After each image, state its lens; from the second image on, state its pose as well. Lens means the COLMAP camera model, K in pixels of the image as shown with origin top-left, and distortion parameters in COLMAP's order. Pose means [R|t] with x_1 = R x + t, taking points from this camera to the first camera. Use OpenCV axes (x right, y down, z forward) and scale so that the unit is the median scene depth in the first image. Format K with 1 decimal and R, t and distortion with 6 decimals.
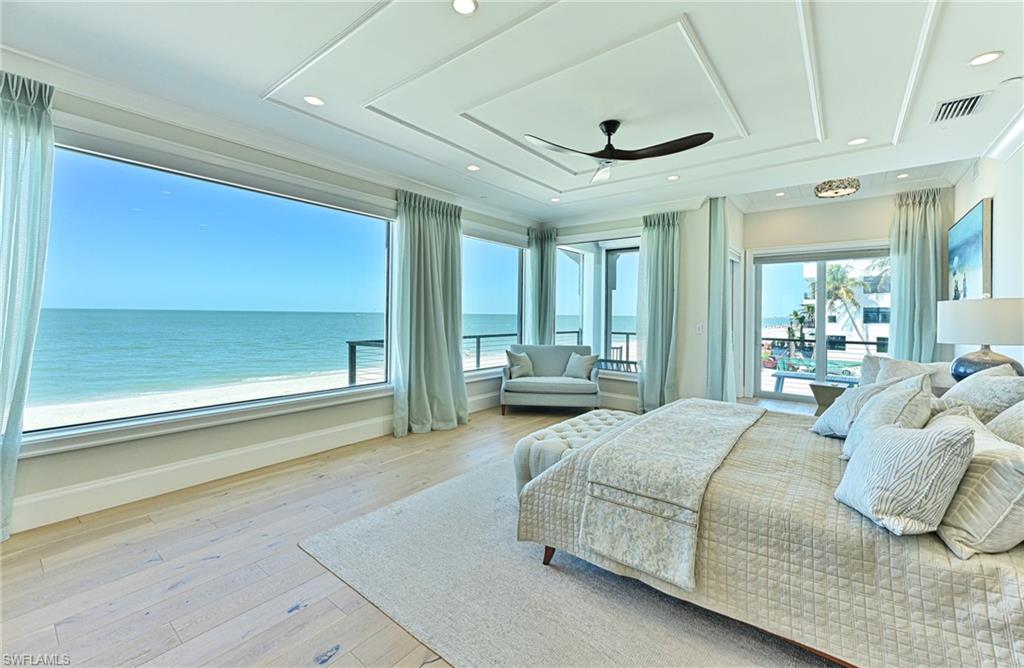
lens RADIAL K [[424.4, 0, 514.9], [0, 424.4, 313.2], [0, 0, 1]] dist [0.000411, 0.000137]
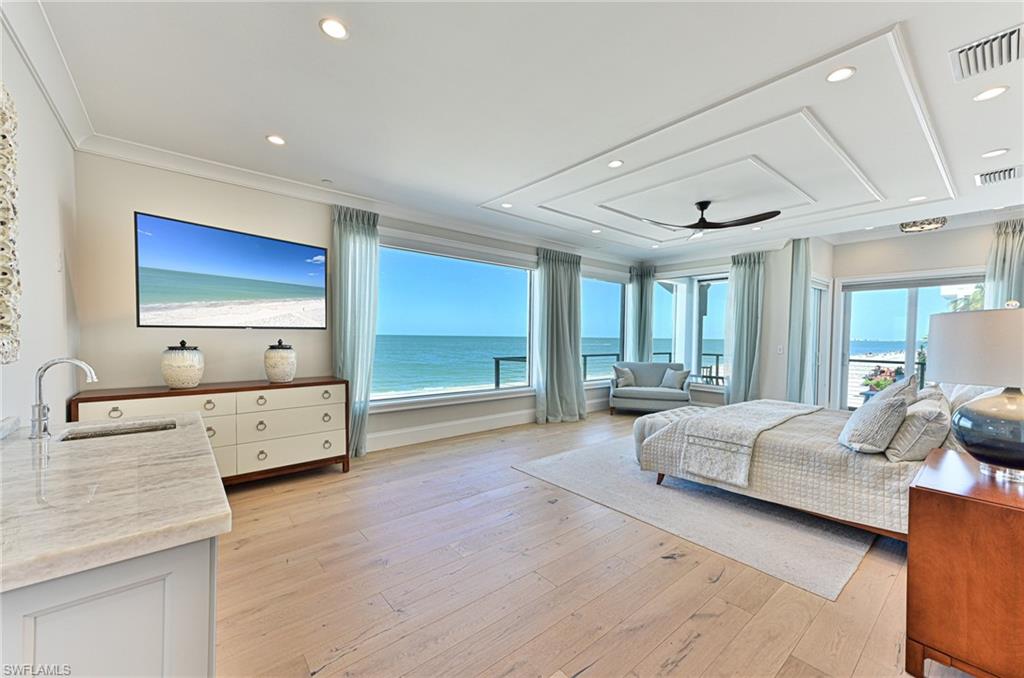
lens RADIAL K [[416.0, 0, 515.2], [0, 416.0, 351.4], [0, 0, 1]] dist [0.012774, 0.000045]
pose [[0.980474, 0.006317, -0.196548, -0.077048], [0.000801, 0.999347, 0.036113, -0.001623], [0.196647, -0.035566, 0.979829, -0.343652]]
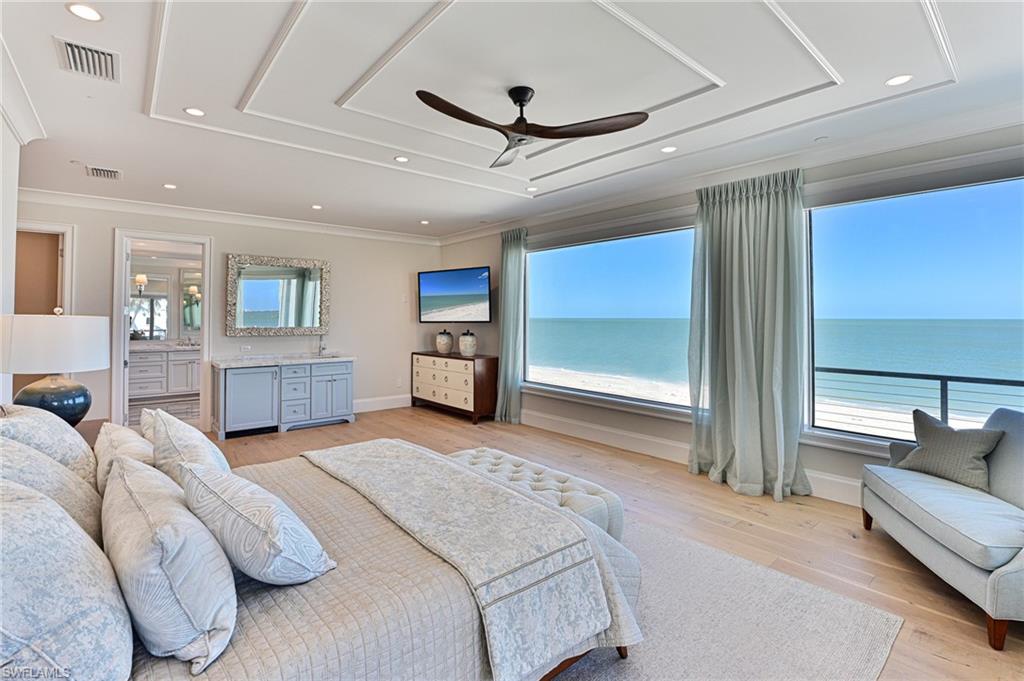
lens RADIAL K [[527.8, 0, 547.2], [0, 527.8, 316.0], [0, 0, 1]] dist [-0.000453, -0.000133]
pose [[-0.215958, -0.020832, -0.976180, 0.823642], [-0.004401, 0.999783, -0.020362, -0.004711], [0.976393, -0.000101, -0.216003, 0.888989]]
